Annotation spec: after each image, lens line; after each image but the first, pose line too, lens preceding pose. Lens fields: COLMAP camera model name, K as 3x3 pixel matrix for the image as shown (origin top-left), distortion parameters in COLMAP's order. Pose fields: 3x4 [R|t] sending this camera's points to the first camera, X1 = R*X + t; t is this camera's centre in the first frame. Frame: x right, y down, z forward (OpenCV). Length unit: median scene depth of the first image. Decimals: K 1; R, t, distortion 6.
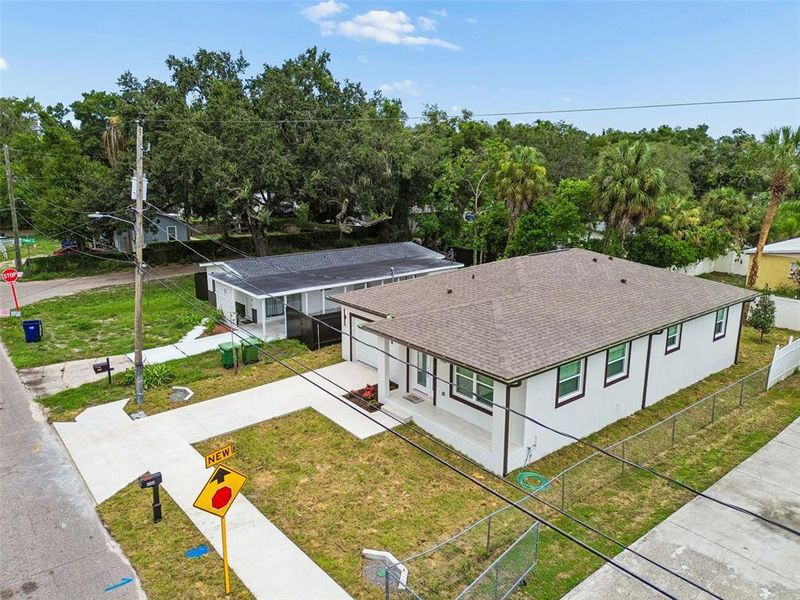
lens RADIAL K [[568.7, 0, 400.0], [0, 568.7, 300.0], [0, 0, 1]] dist [0.044260, -0.034529]
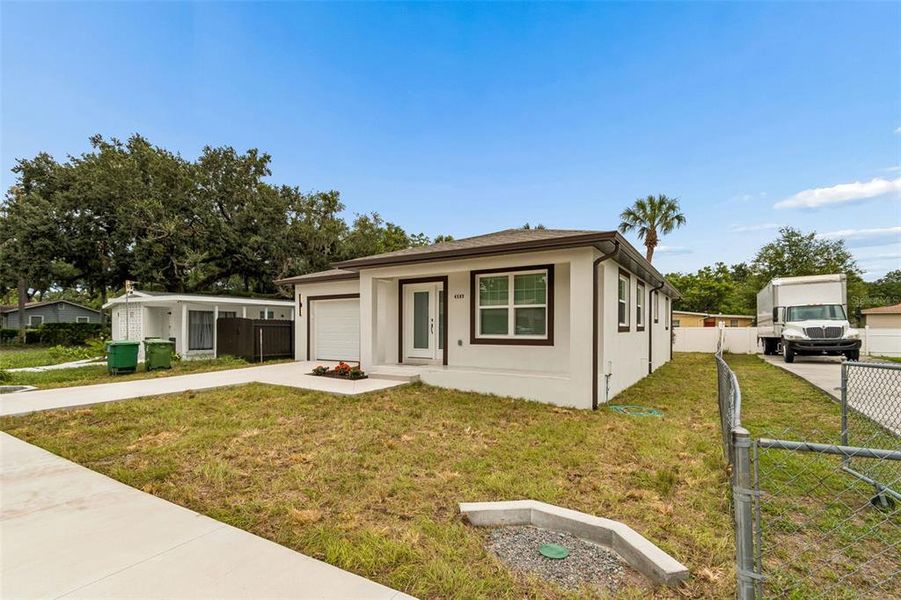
lens RADIAL K [[411.1, 0, 457.5], [0, 411.1, 339.4], [0, 0, 1]] dist [-0.002489, -0.000216]
pose [[0.944453, -0.002153, 0.328640, -0.090727], [0.072904, 0.976437, -0.203115, 0.244309], [-0.320459, 0.215791, 0.922356, 0.473122]]
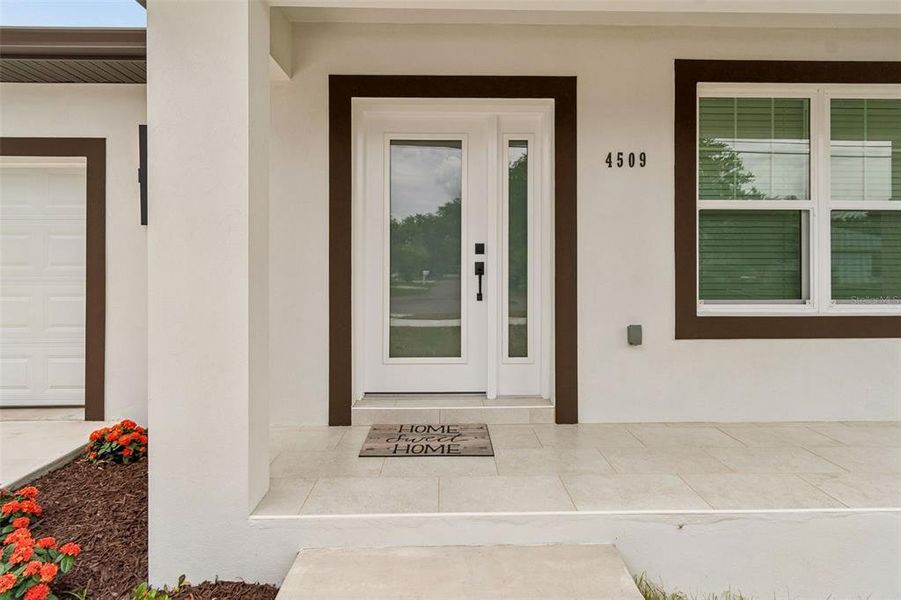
lens RADIAL K [[410.6, 0, 453.3], [0, 410.6, 271.1], [0, 0, 1]] dist [0.003050, 0.000285]
pose [[0.617321, 0.004632, 0.786698, -0.063894], [0.186788, 0.970525, -0.152286, 0.140656], [-0.764215, 0.240955, 0.598260, 0.878006]]
